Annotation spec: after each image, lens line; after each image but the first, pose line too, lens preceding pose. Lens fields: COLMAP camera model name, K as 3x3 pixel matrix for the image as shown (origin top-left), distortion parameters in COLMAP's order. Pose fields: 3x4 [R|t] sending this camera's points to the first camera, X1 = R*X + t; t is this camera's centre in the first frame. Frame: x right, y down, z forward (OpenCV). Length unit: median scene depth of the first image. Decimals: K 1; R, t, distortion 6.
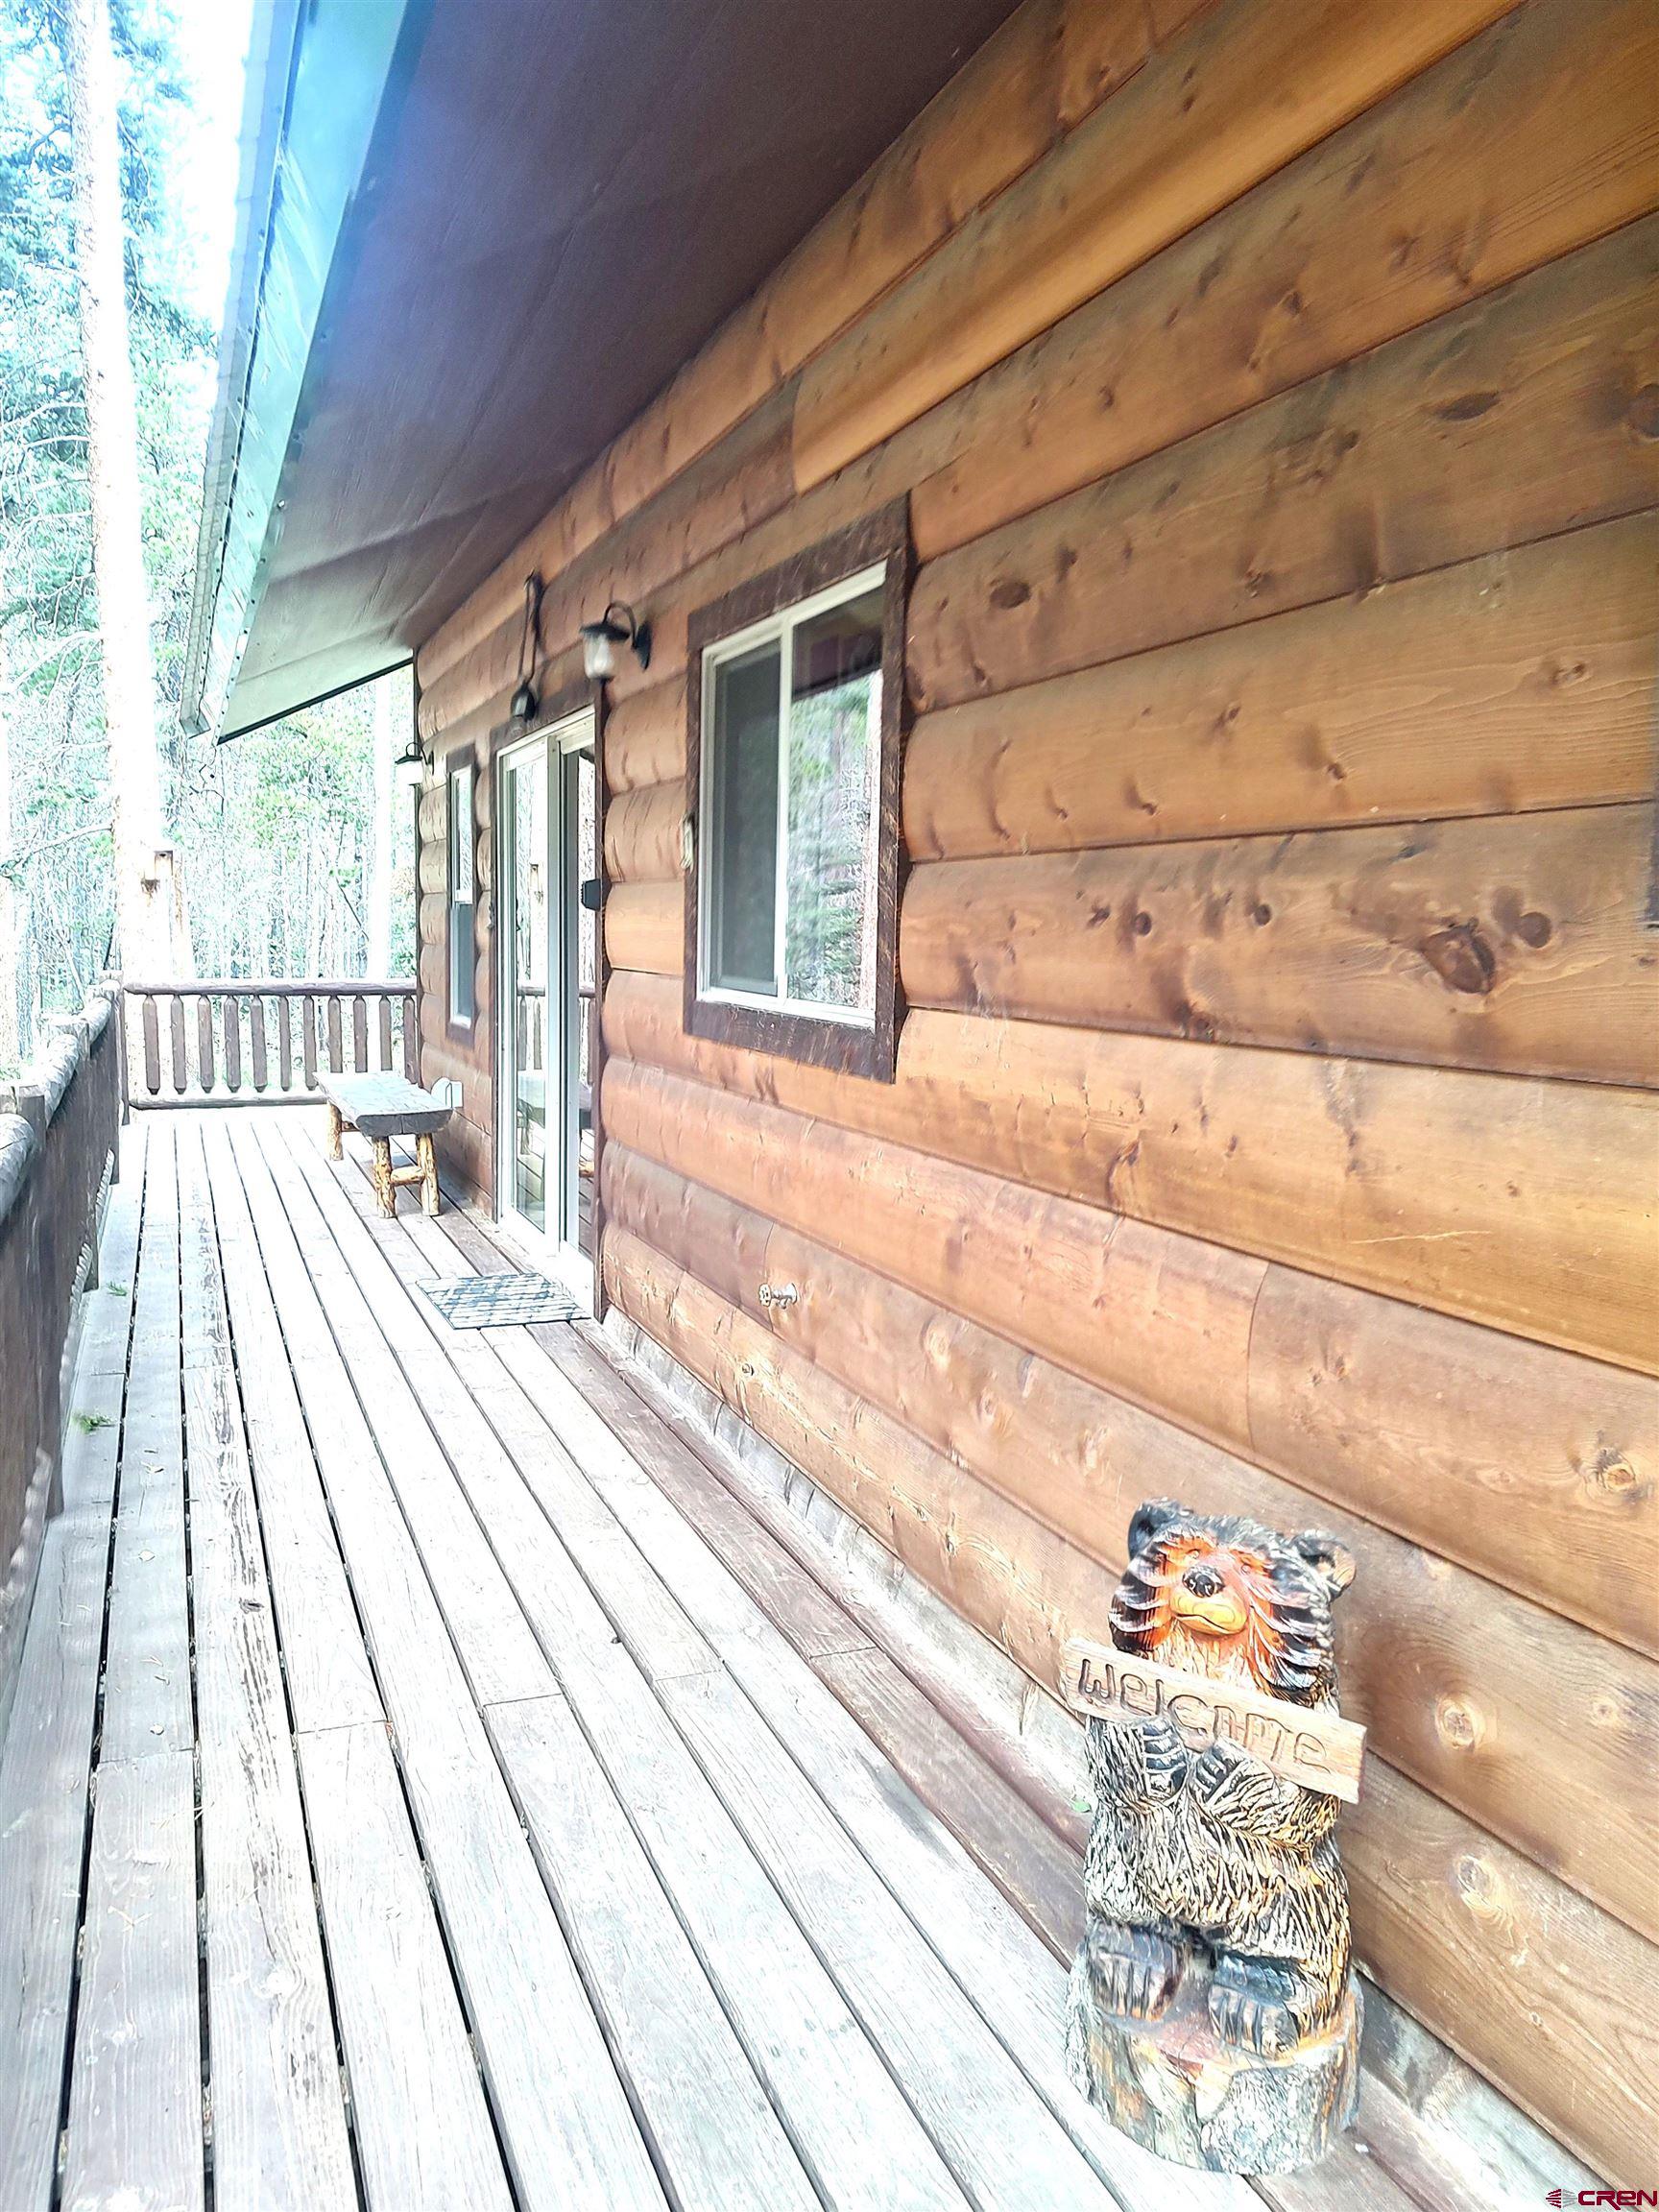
lens RADIAL K [[1607.9, 0, 829.5], [0, 1607.9, 1107.9], [0, 0, 1]] dist [0.011180, 0.000038]
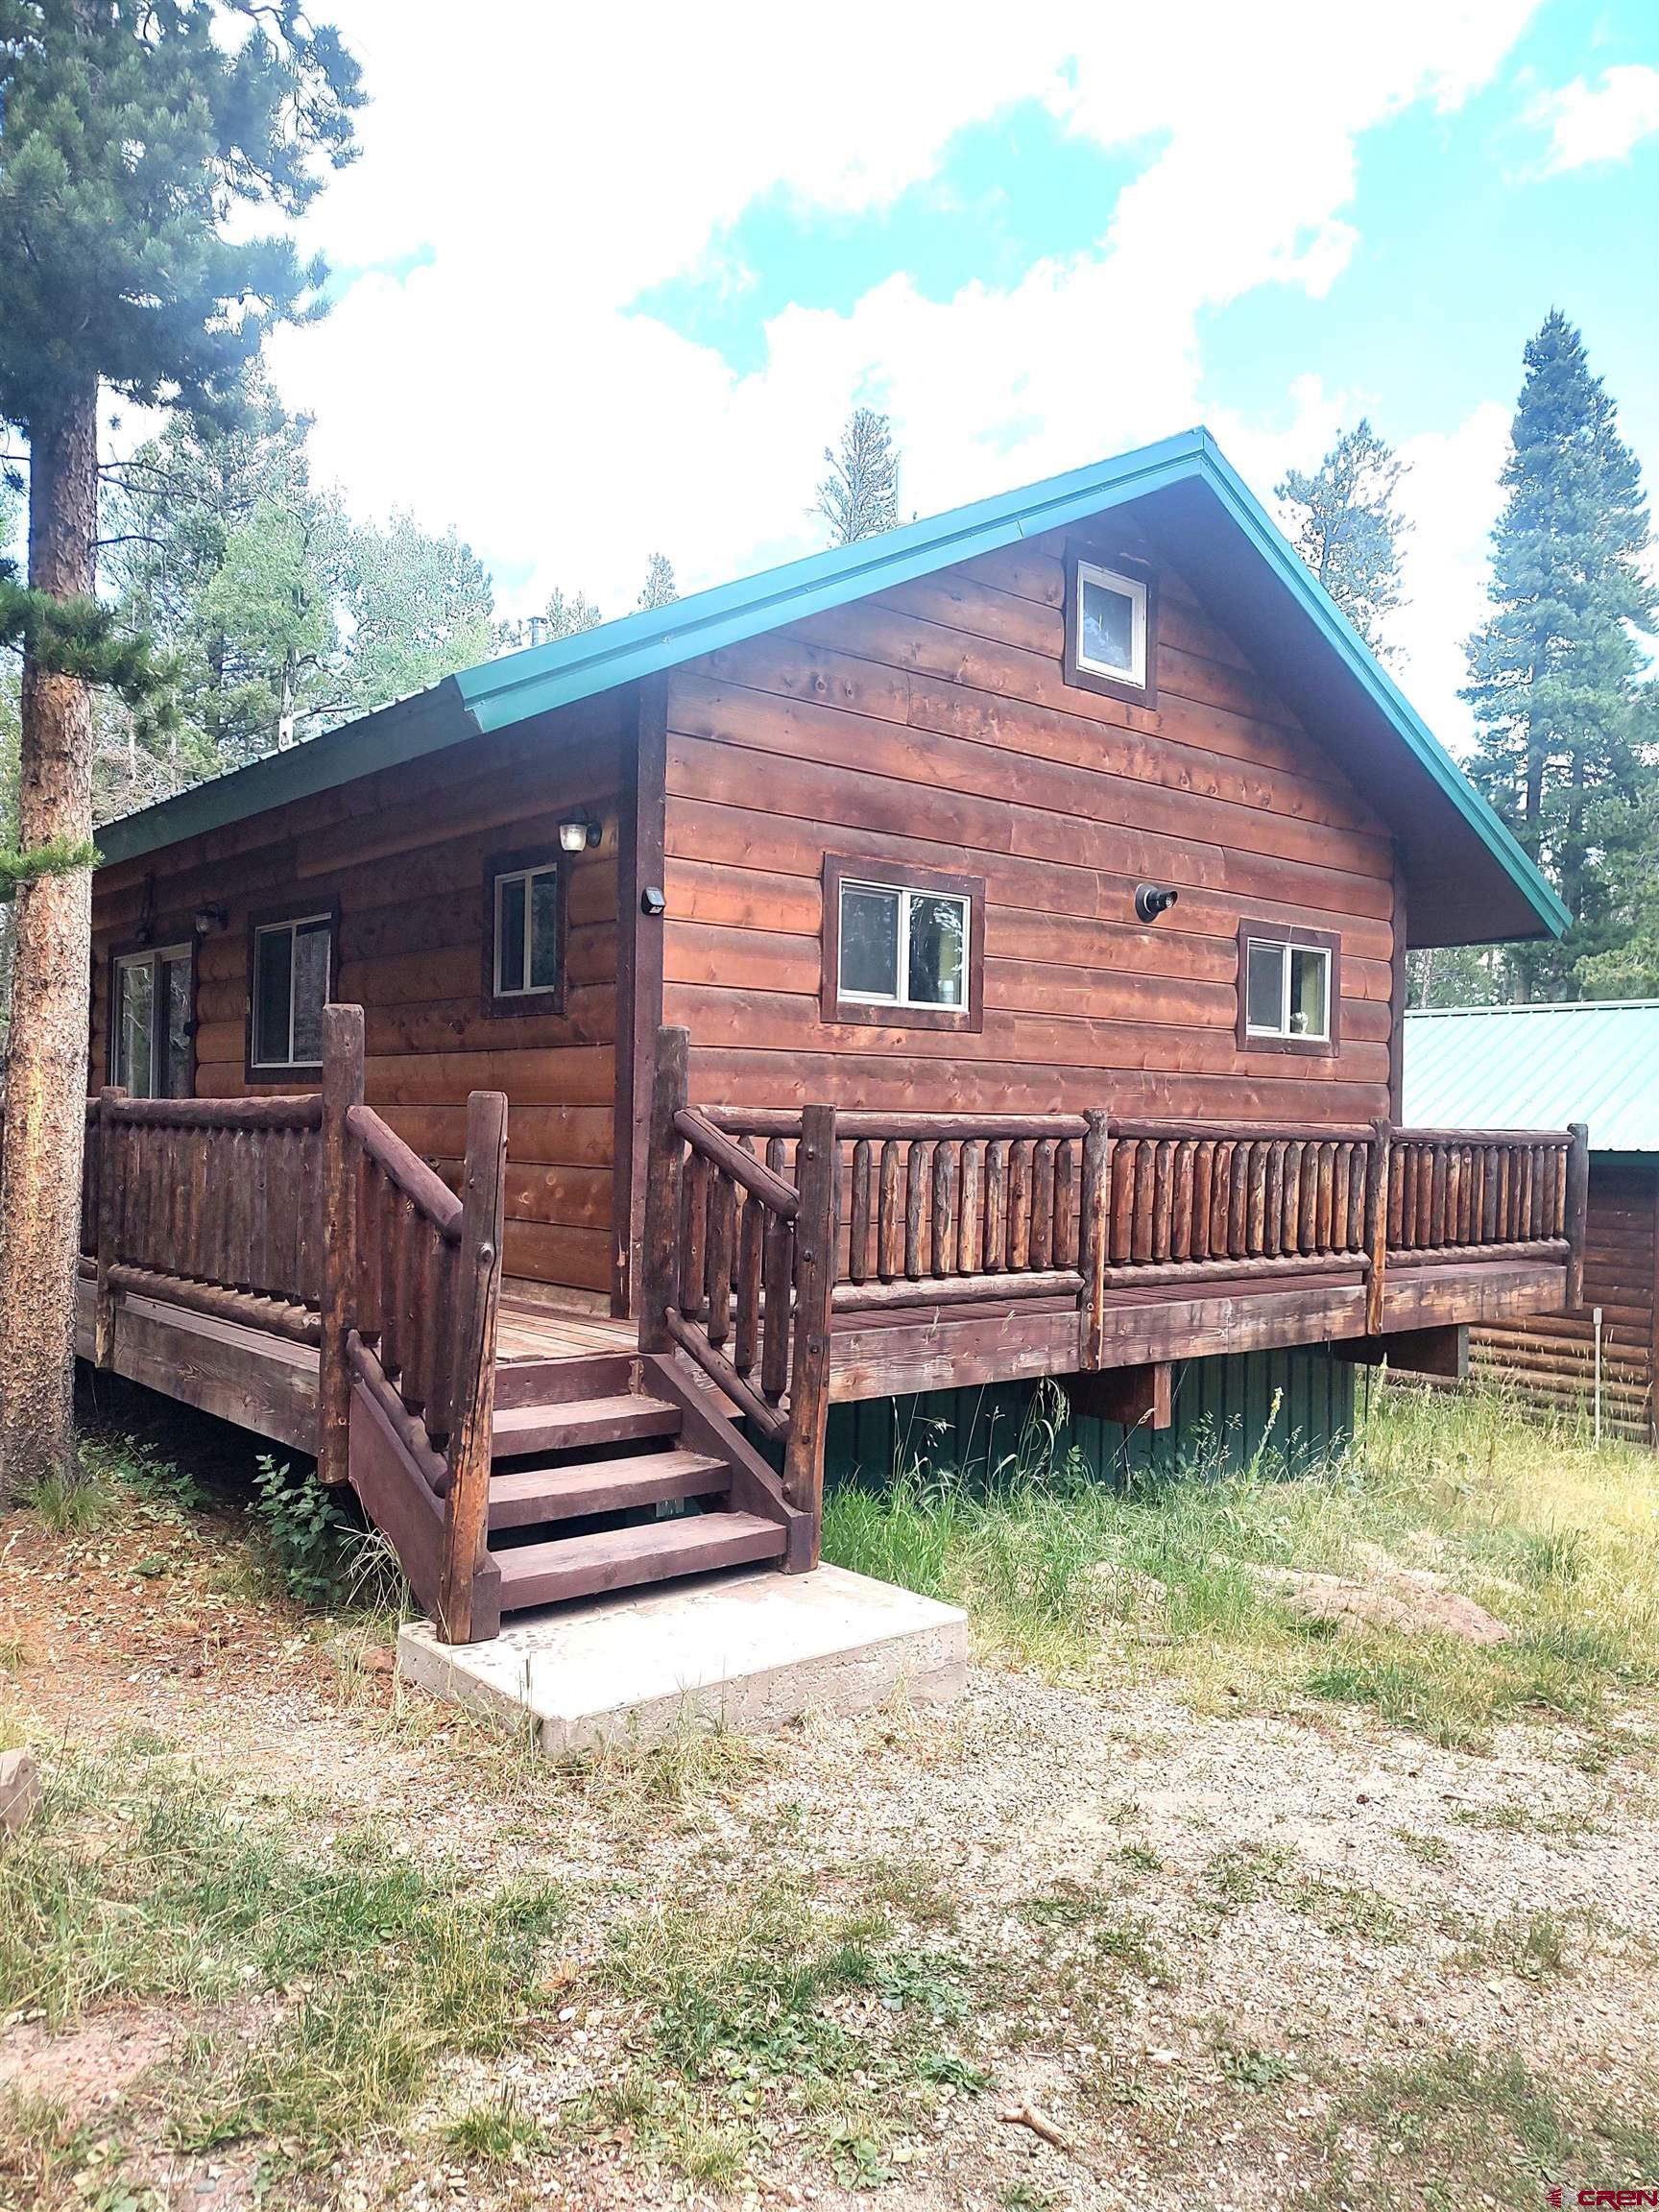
lens RADIAL K [[1607.9, 0, 828.6], [0, 1607.9, 1111.1], [0, 0, 1]] dist [0.011180, 0.000038]
pose [[0.947043, 0.008236, 0.321002, -0.036116], [0.029775, 0.993112, -0.113324, 0.295175], [-0.319724, 0.116881, 0.940274, -1.540031]]
